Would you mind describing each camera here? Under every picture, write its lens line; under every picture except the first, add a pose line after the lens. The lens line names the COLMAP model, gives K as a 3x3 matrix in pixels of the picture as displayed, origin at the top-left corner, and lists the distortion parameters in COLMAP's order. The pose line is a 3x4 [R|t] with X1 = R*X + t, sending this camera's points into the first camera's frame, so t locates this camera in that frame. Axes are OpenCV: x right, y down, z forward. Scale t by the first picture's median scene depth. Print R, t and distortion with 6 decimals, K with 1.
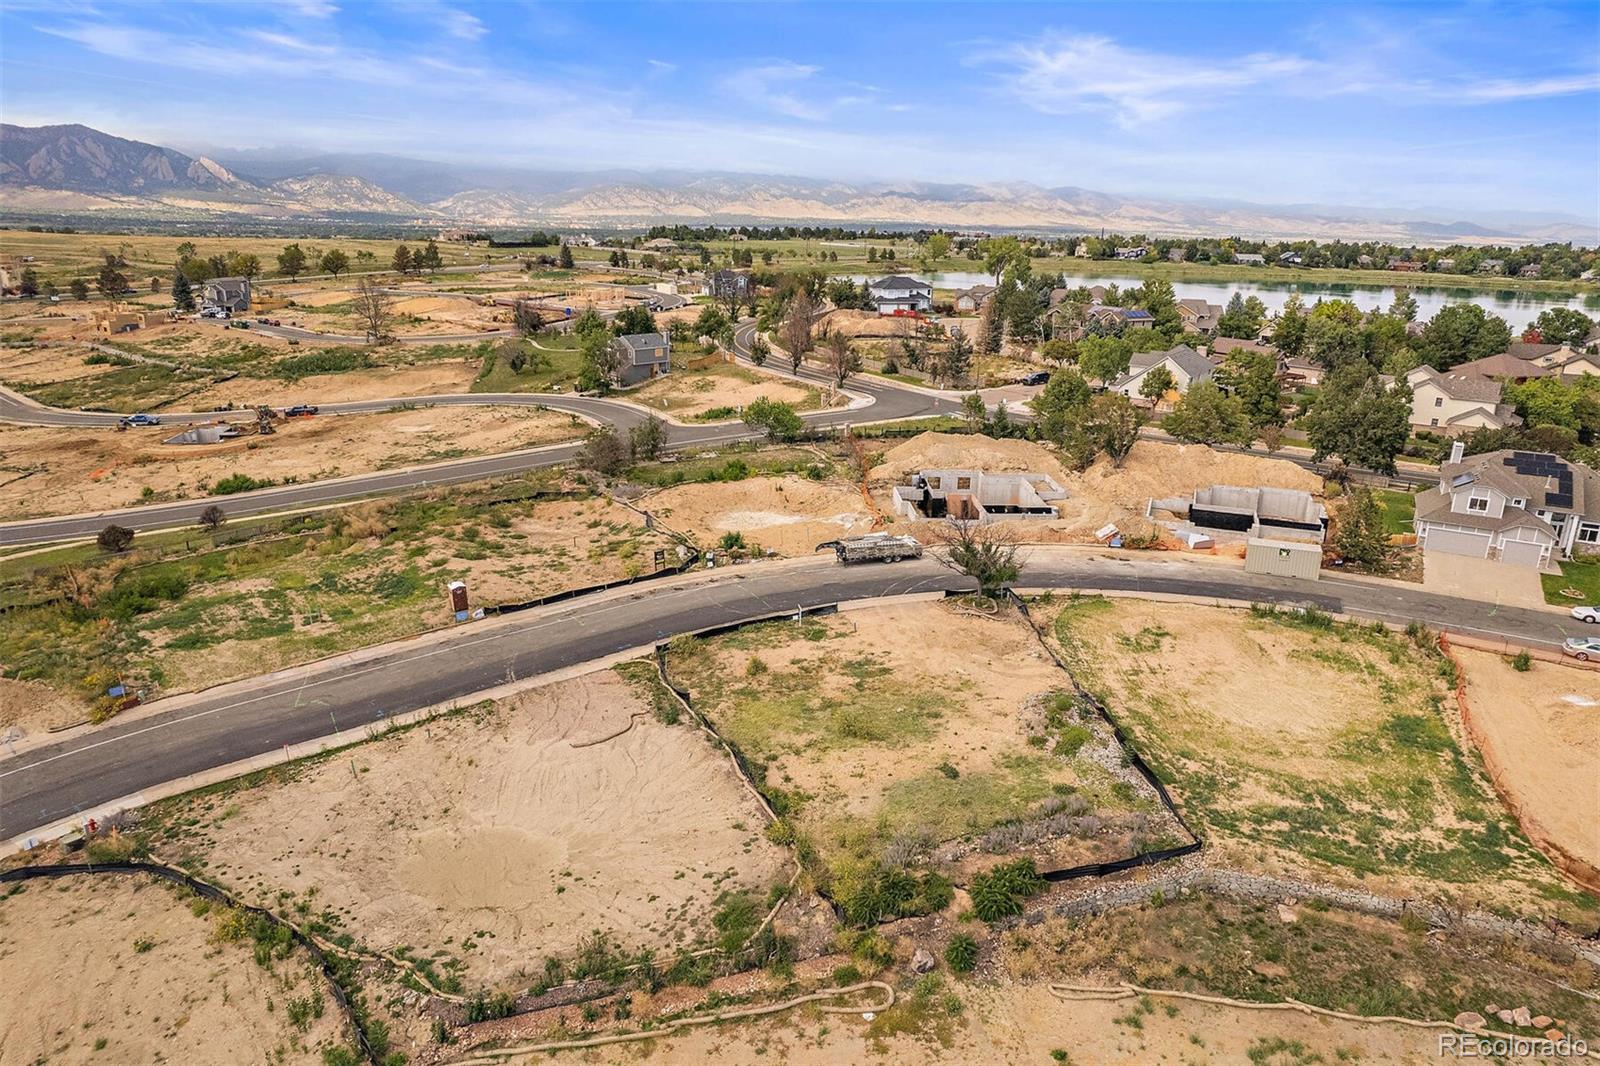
lens RADIAL K [[1023.2, 0, 798.8], [0, 1023.2, 524.0], [0, 0, 1]] dist [-0.074796, 0.066328]
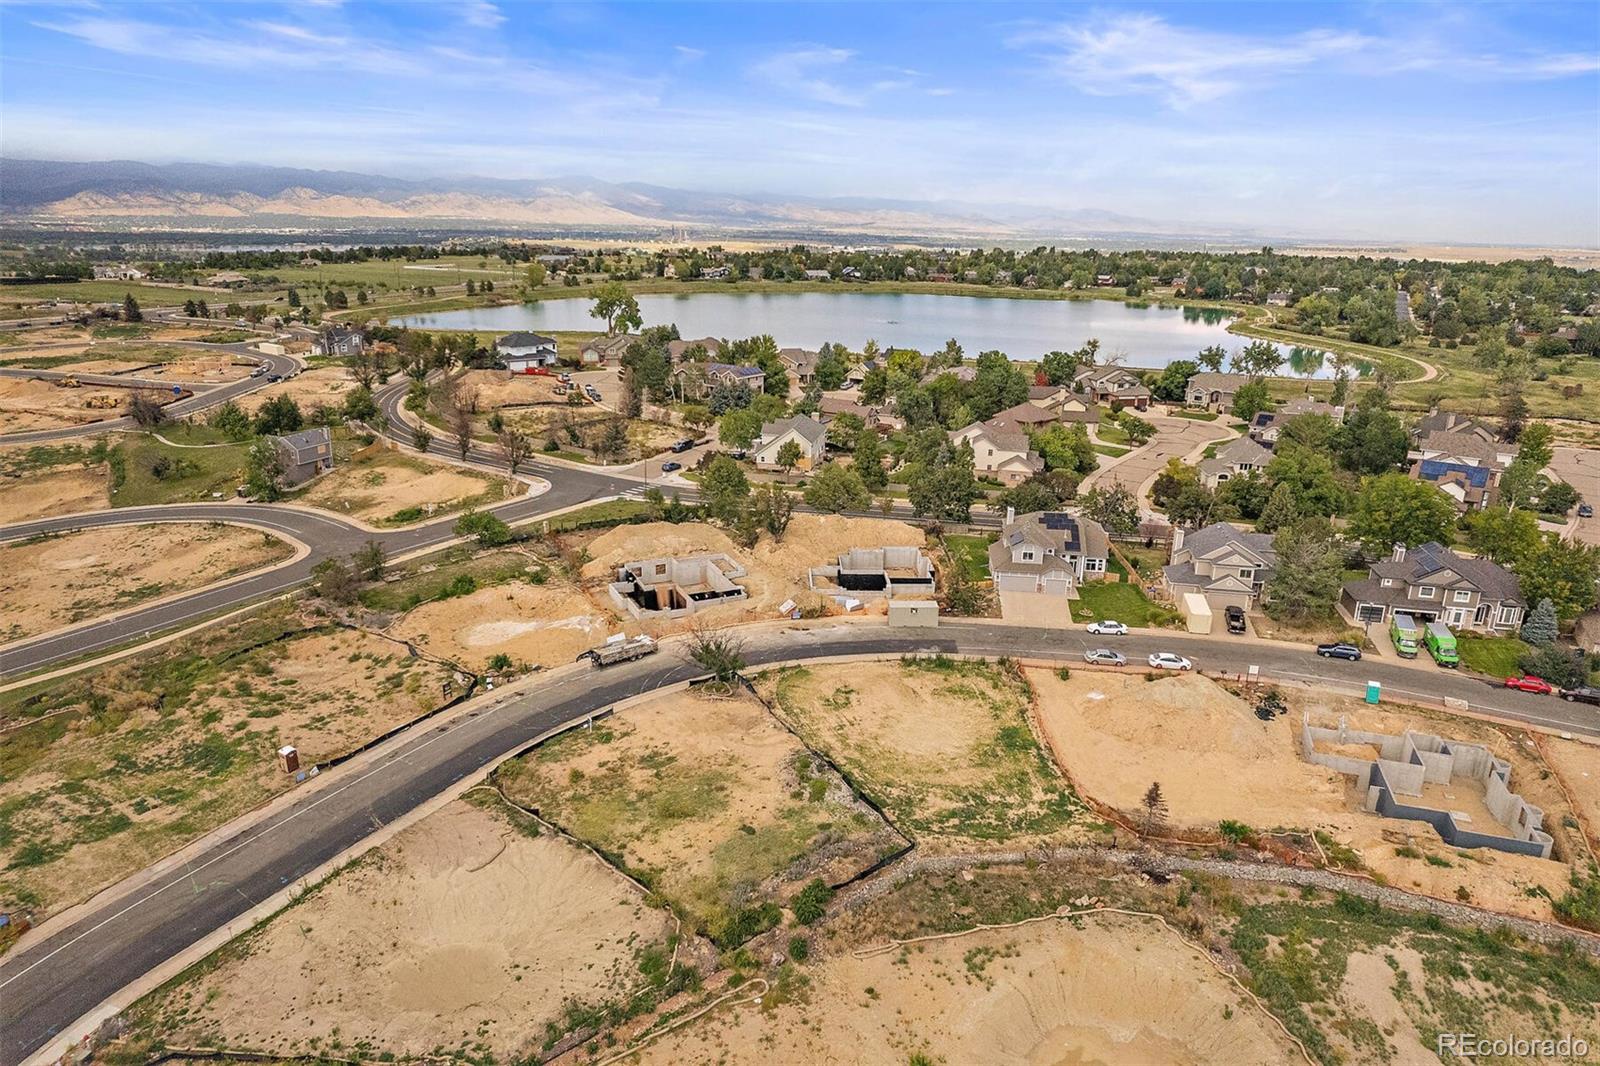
lens RADIAL K [[1023.2, 0, 798.8], [0, 1023.2, 524.0], [0, 0, 1]] dist [-0.074796, 0.066328]
pose [[0.920600, -0.114440, 0.373363, -0.230340], [0.112499, 0.993283, 0.027064, -0.185649], [-0.373952, 0.017087, 0.927291, -0.326176]]
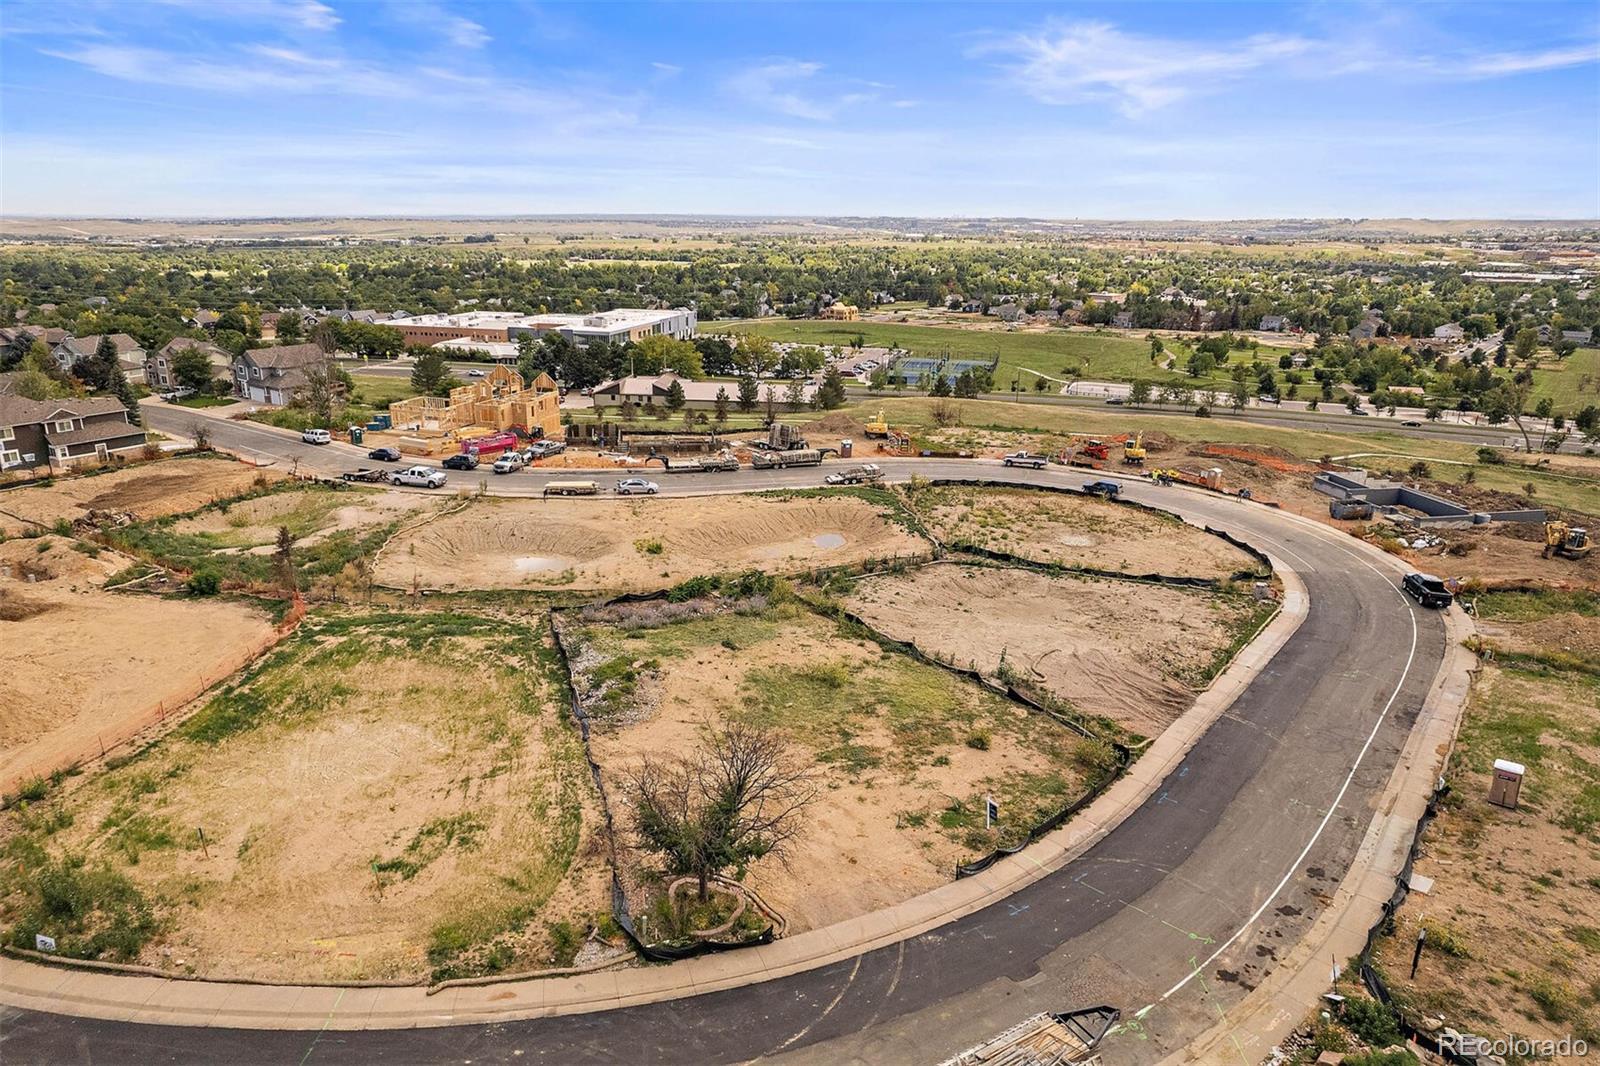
lens RADIAL K [[1023.2, 0, 798.8], [0, 1023.2, 524.0], [0, 0, 1]] dist [-0.074796, 0.066328]
pose [[-0.967878, 0.045019, -0.247358, 0.288877], [-0.101048, 0.831228, 0.546672, -0.427470], [0.230221, 0.554107, -0.799978, 1.528049]]
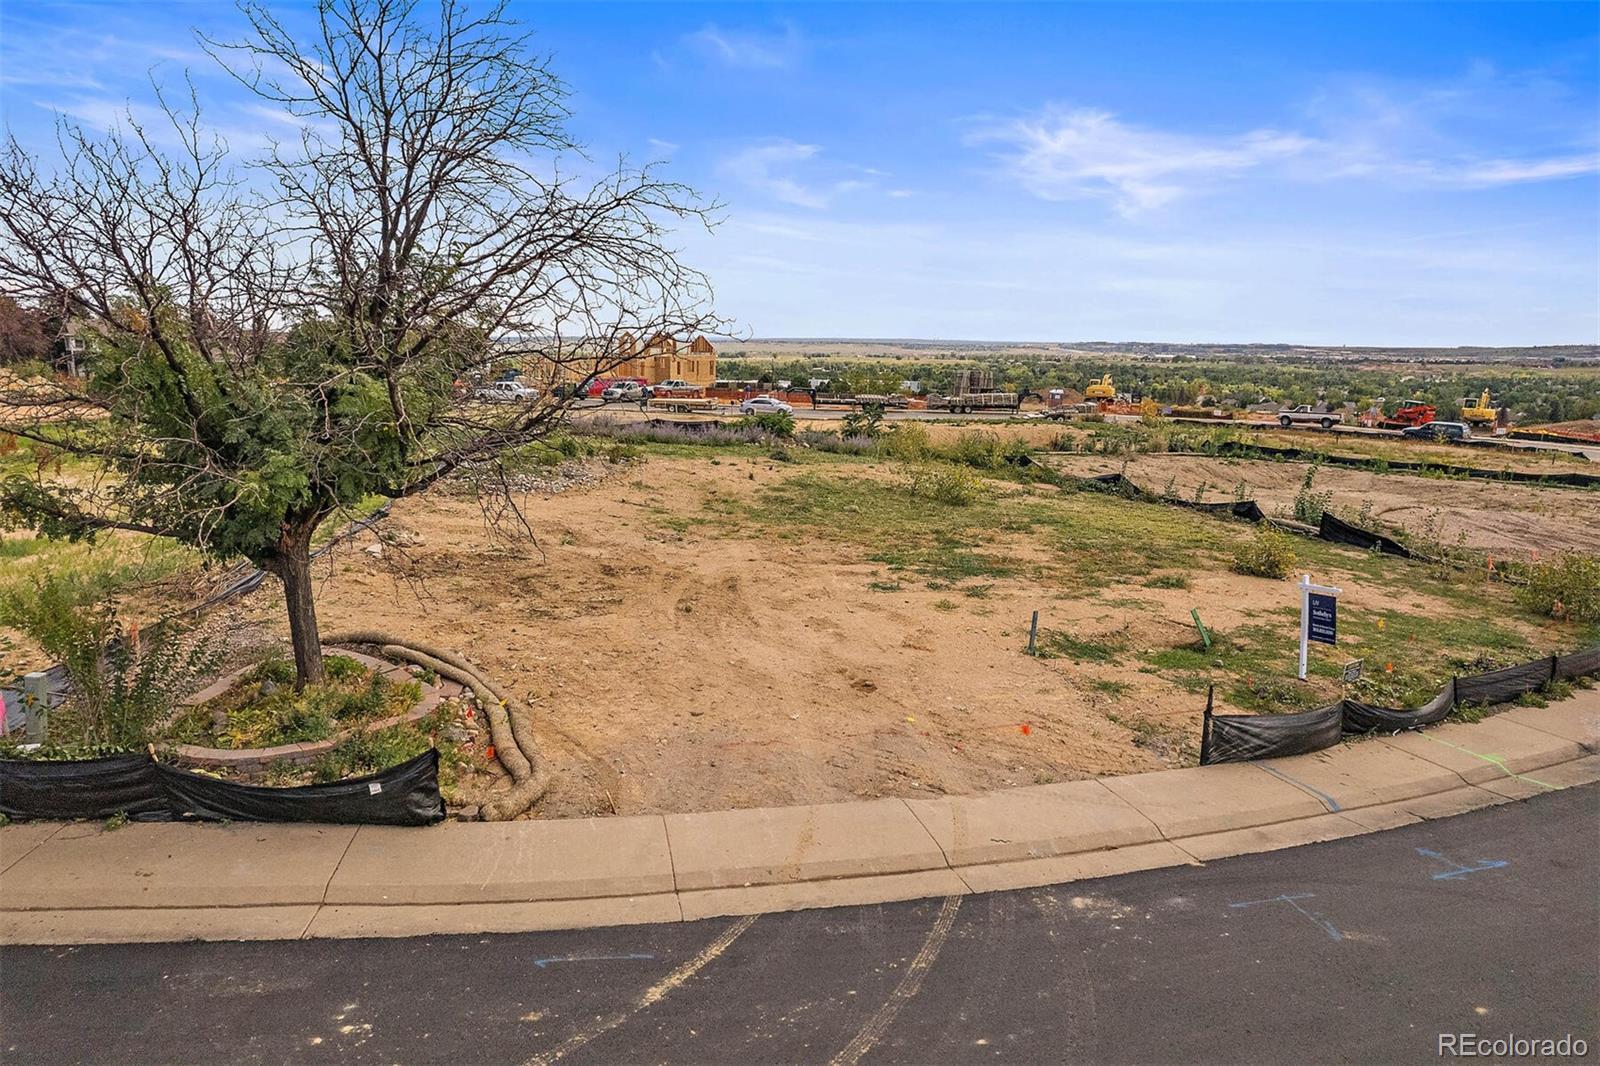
lens RADIAL K [[1023.2, 0, 798.8], [0, 1023.2, 524.0], [0, 0, 1]] dist [-0.074796, 0.066328]
pose [[-0.999239, -0.030502, -0.024317, 0.123752], [-0.038280, 0.886672, 0.460811, -0.021715], [0.007505, 0.461391, -0.887165, 1.306435]]
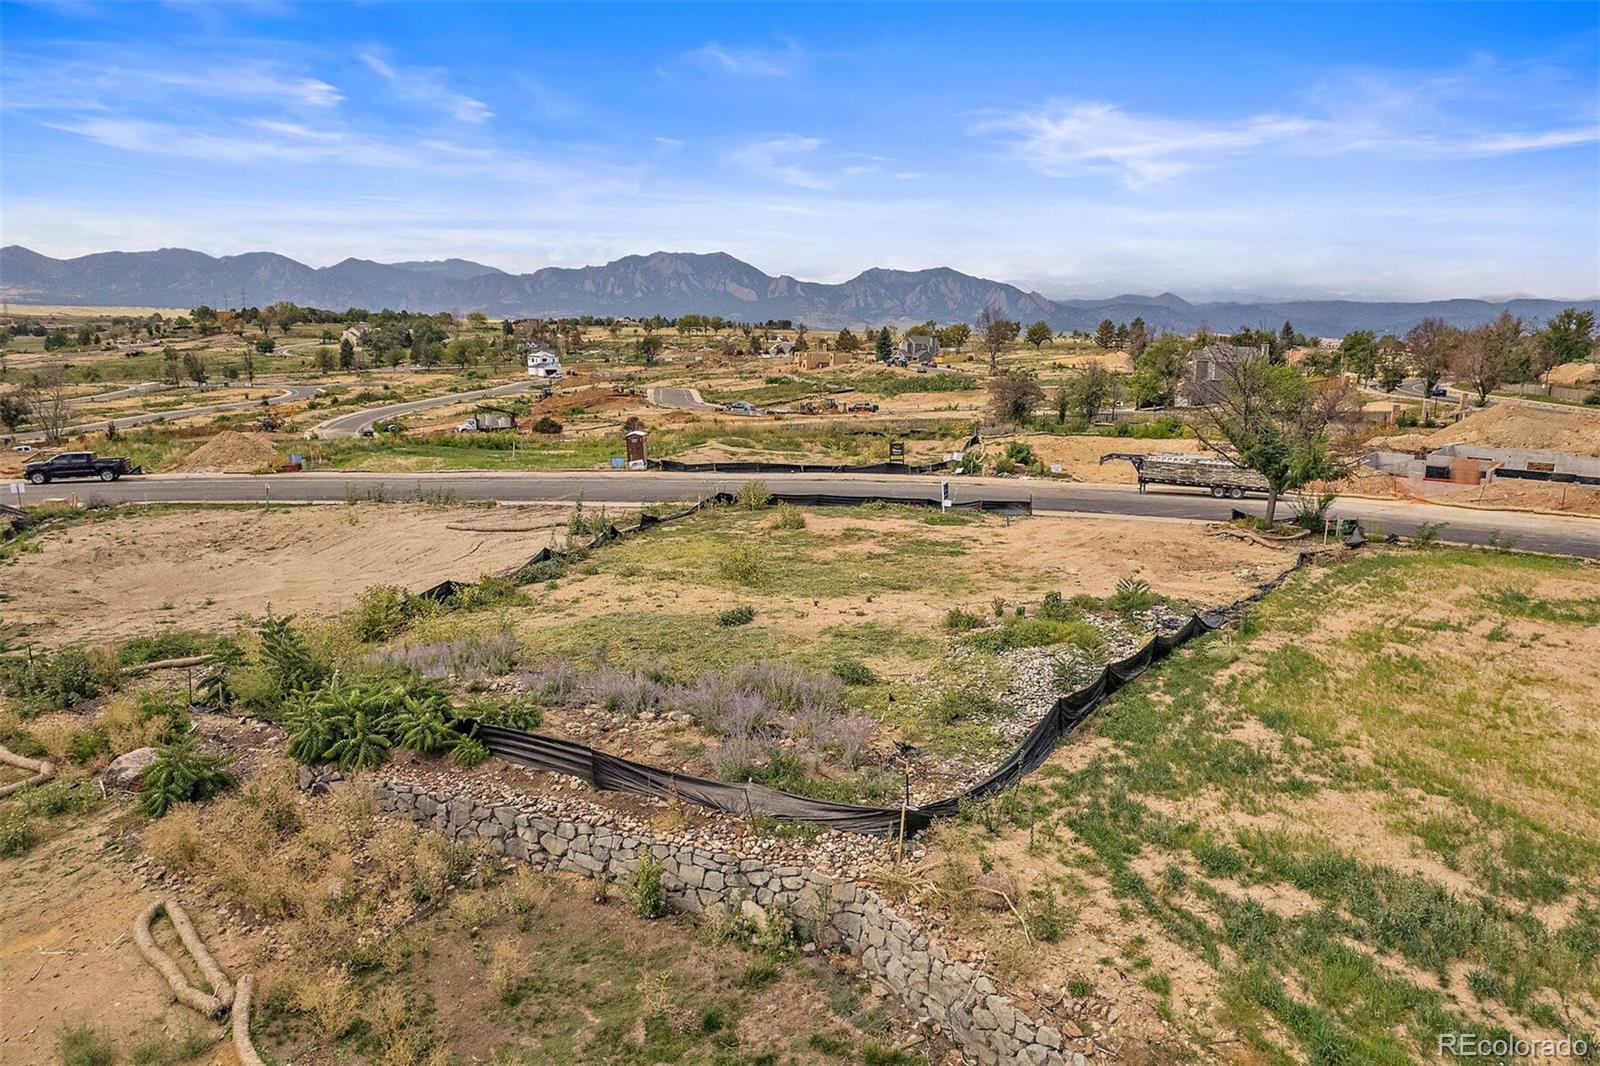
lens RADIAL K [[1050.9, 0, 800.6], [0, 1050.9, 521.6], [0, 0, 1]] dist [-0.073315, 0.064685]
pose [[0.746578, 0.114913, -0.655299, 0.404248], [-0.199555, 0.978297, -0.055798, 0.178000], [0.634665, 0.172426, 0.753306, 0.508962]]
